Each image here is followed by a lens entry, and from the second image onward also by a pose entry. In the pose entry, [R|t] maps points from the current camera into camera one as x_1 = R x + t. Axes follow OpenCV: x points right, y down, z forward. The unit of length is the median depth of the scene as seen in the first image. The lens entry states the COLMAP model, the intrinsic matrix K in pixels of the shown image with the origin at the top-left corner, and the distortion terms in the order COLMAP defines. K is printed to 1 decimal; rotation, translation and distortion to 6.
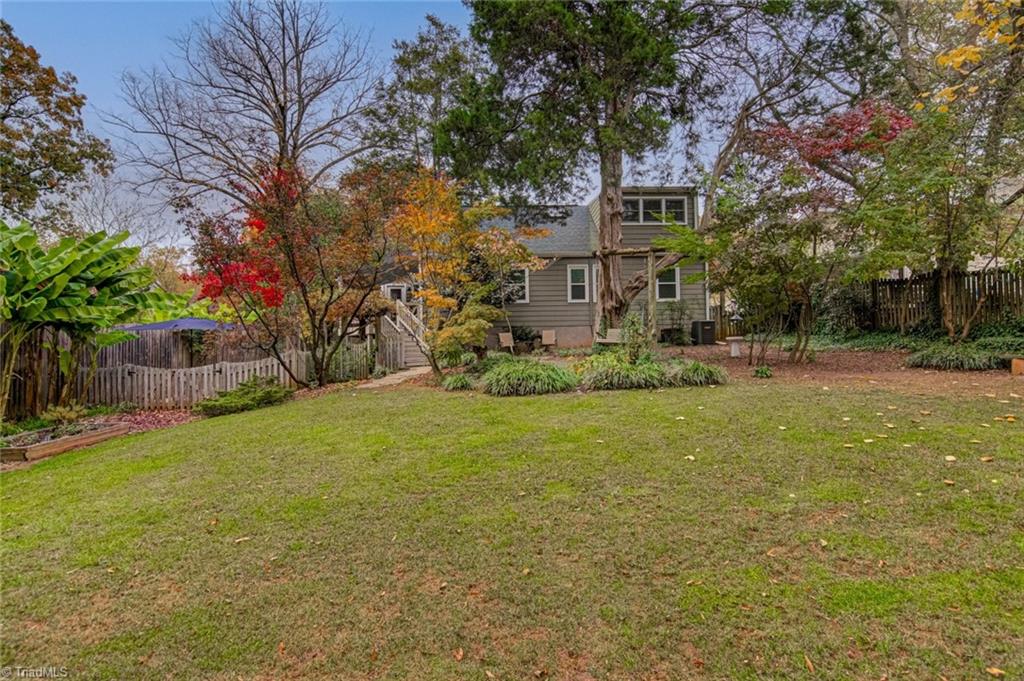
lens RADIAL K [[539.4, 0, 517.5], [0, 539.4, 337.8], [0, 0, 1]] dist [0.000107, -0.016509]
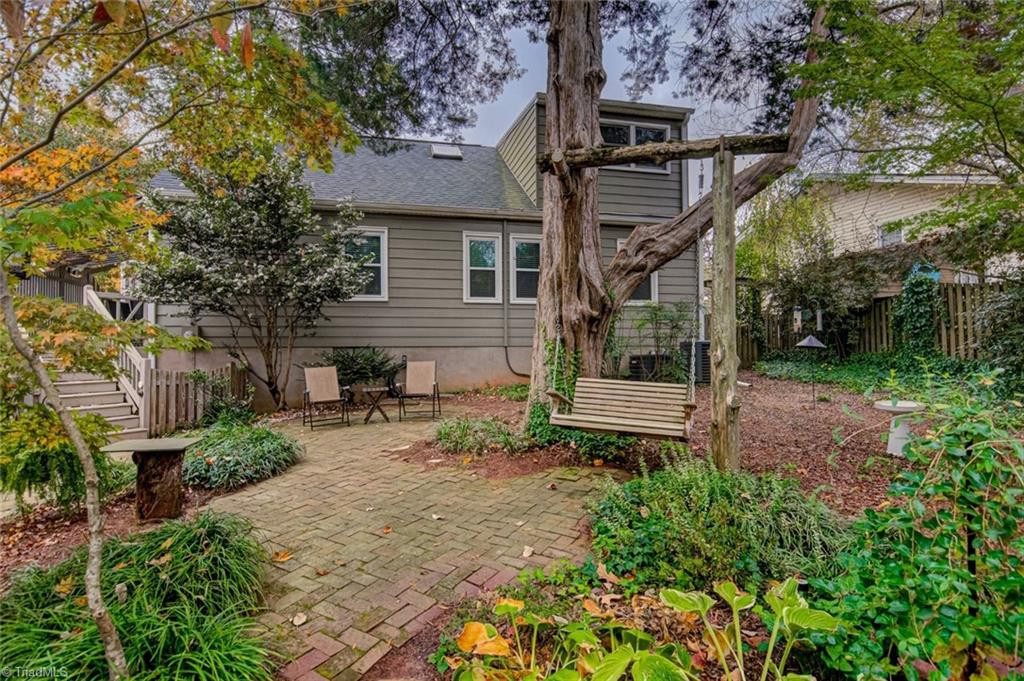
lens RADIAL K [[539.4, 0, 517.5], [0, 539.4, 337.8], [0, 0, 1]] dist [0.000107, -0.016509]
pose [[0.980703, 0.013254, 0.195054, 0.045808], [-0.012755, 0.999911, -0.003816, -0.031254], [-0.195087, 0.001255, 0.980785, 0.501224]]
